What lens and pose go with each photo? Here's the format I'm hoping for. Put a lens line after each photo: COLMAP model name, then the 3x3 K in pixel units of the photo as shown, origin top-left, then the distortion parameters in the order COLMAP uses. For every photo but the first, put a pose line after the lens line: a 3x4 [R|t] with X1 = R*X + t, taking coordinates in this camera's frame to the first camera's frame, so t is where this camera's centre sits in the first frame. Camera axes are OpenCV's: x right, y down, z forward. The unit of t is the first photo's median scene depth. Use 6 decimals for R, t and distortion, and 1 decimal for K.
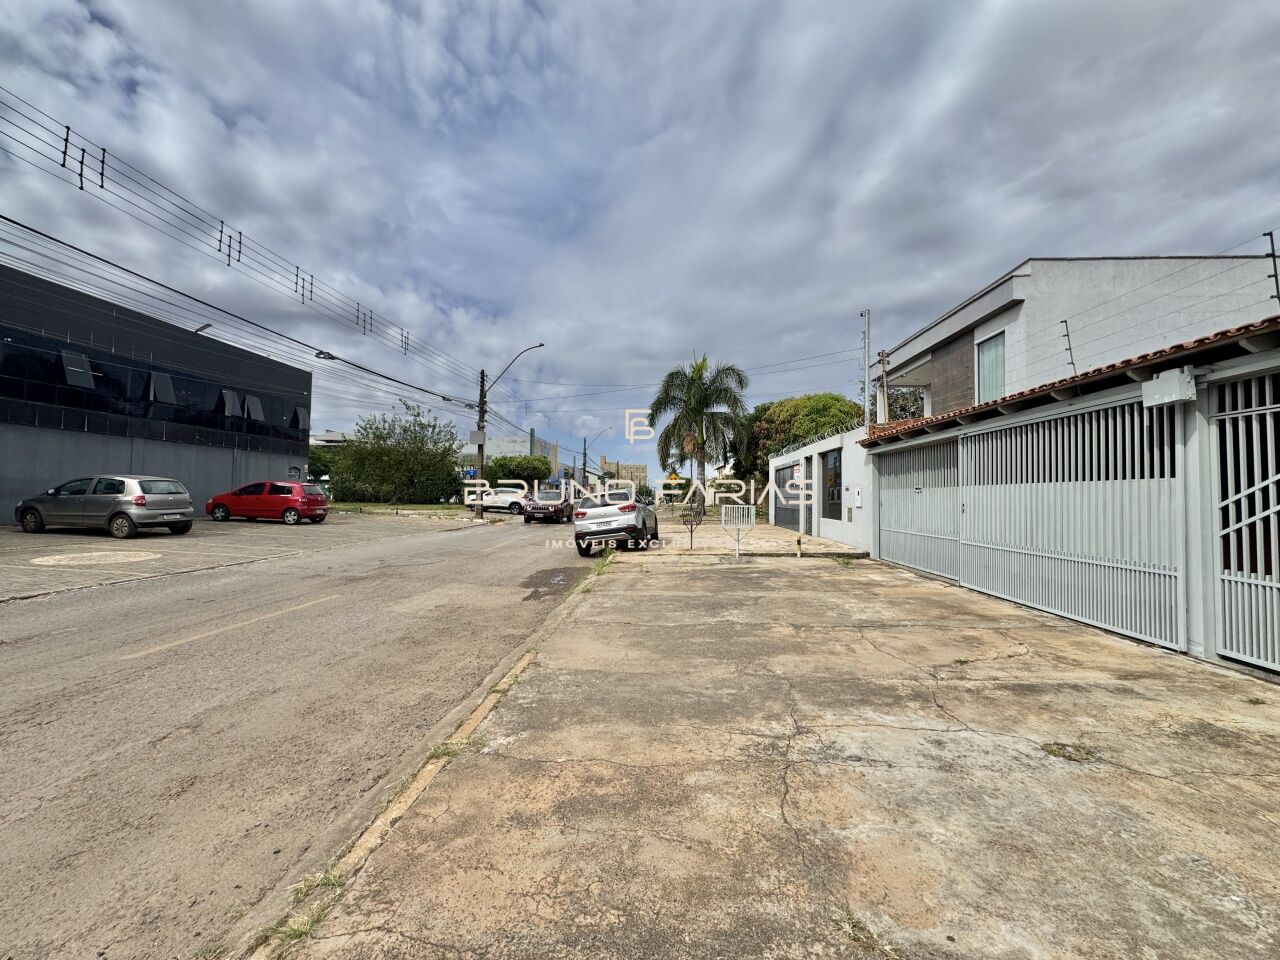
lens RADIAL K [[510.4, 0, 640.6], [0, 510.4, 478.9], [0, 0, 1]] dist [-0.004234, 0.000623]
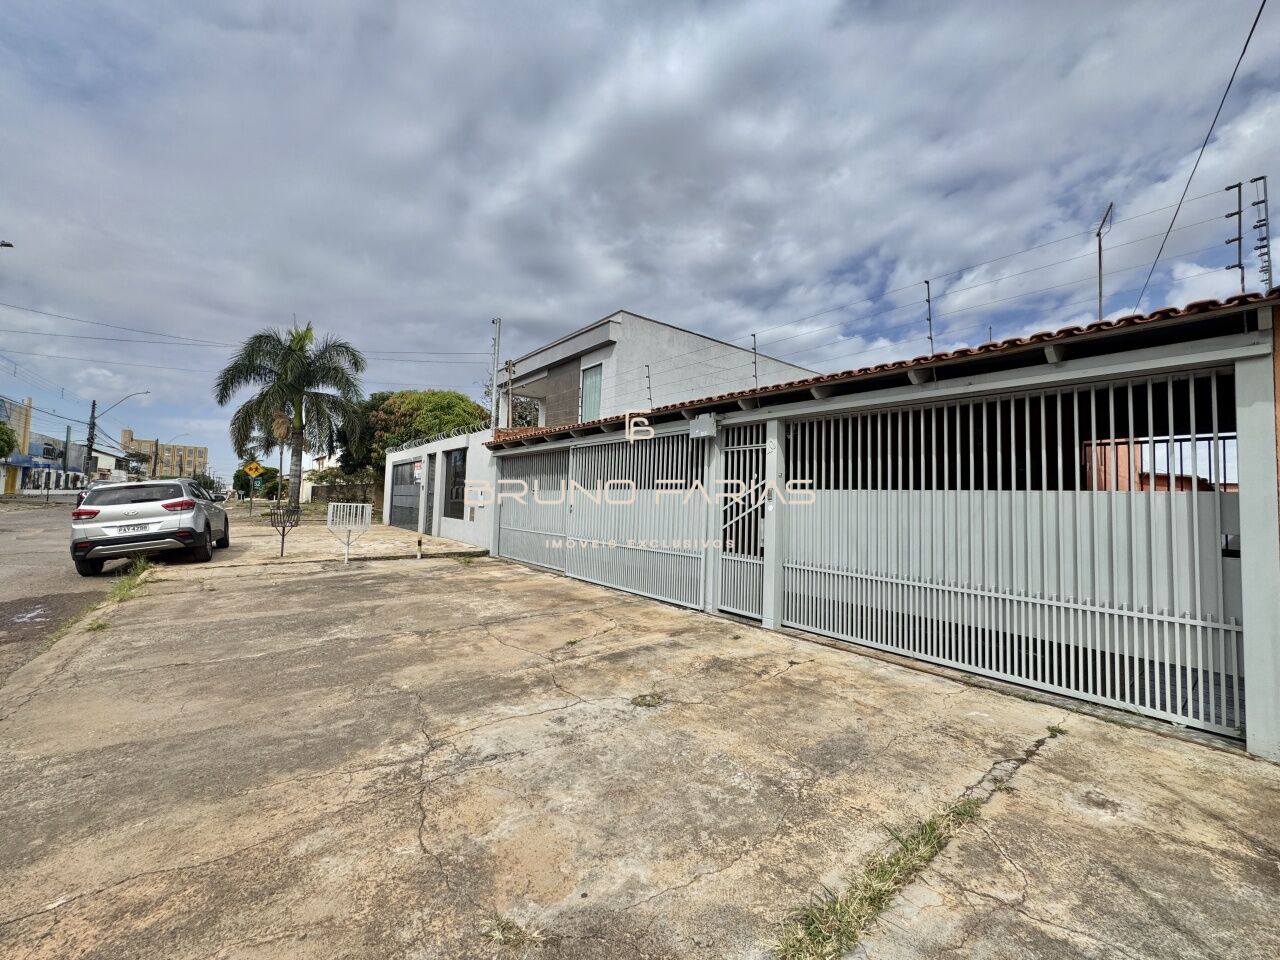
lens RADIAL K [[510.4, 0, 641.5], [0, 510.4, 478.2], [0, 0, 1]] dist [-0.004234, 0.000623]
pose [[0.750689, 0.044672, 0.659144, -0.032377], [-0.046081, 0.998822, -0.015212, -0.003589], [-0.659047, -0.018954, 0.751863, 0.033529]]
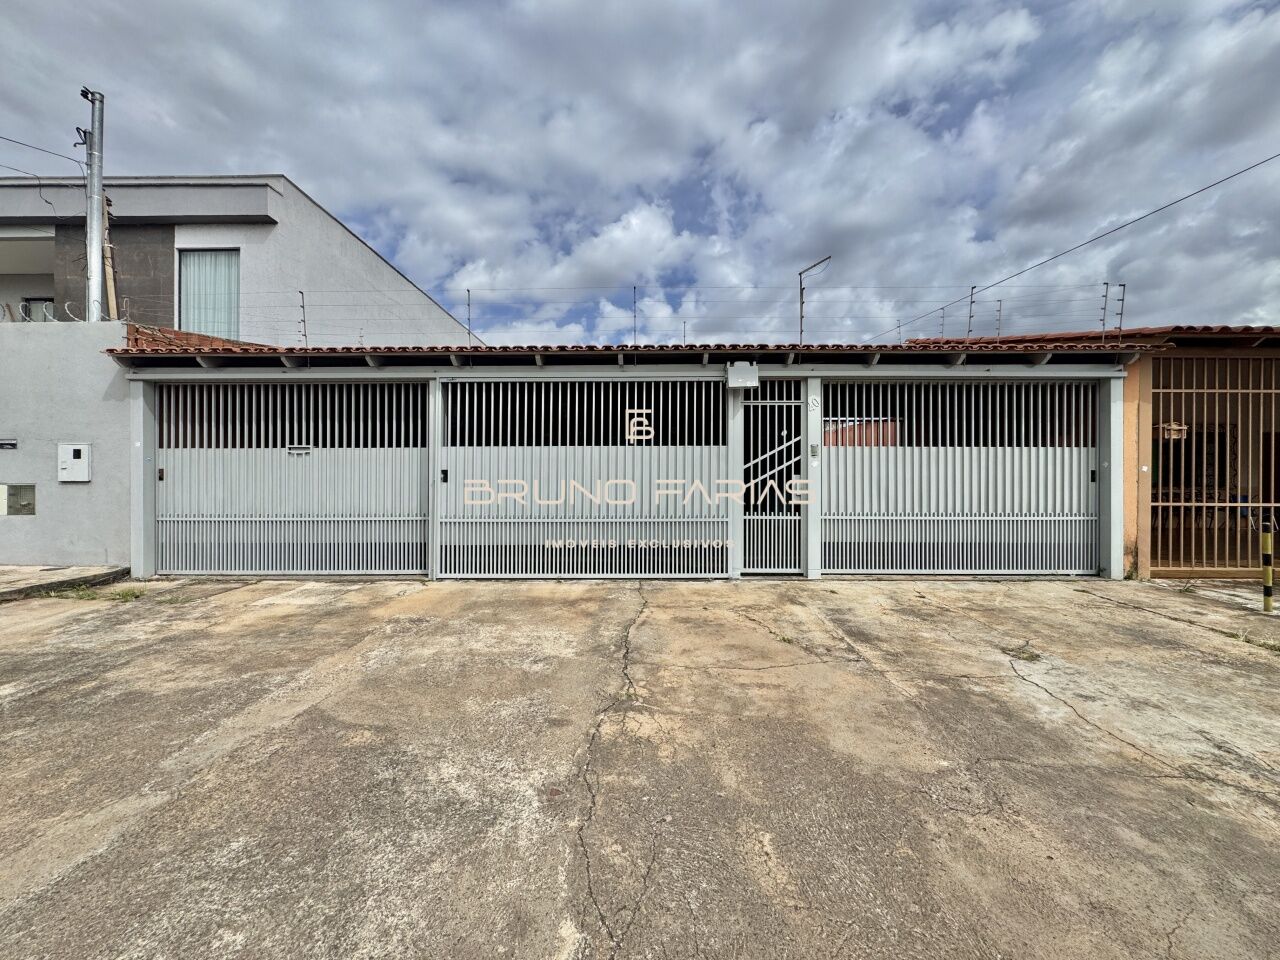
lens RADIAL K [[510.4, 0, 644.0], [0, 510.4, 473.8], [0, 0, 1]] dist [-0.004234, 0.000623]
pose [[-0.047699, -0.000458, 0.998862, -0.253434], [-0.035553, 0.999367, -0.001240, 0.084921], [-0.998229, -0.035572, -0.047685, 1.361717]]
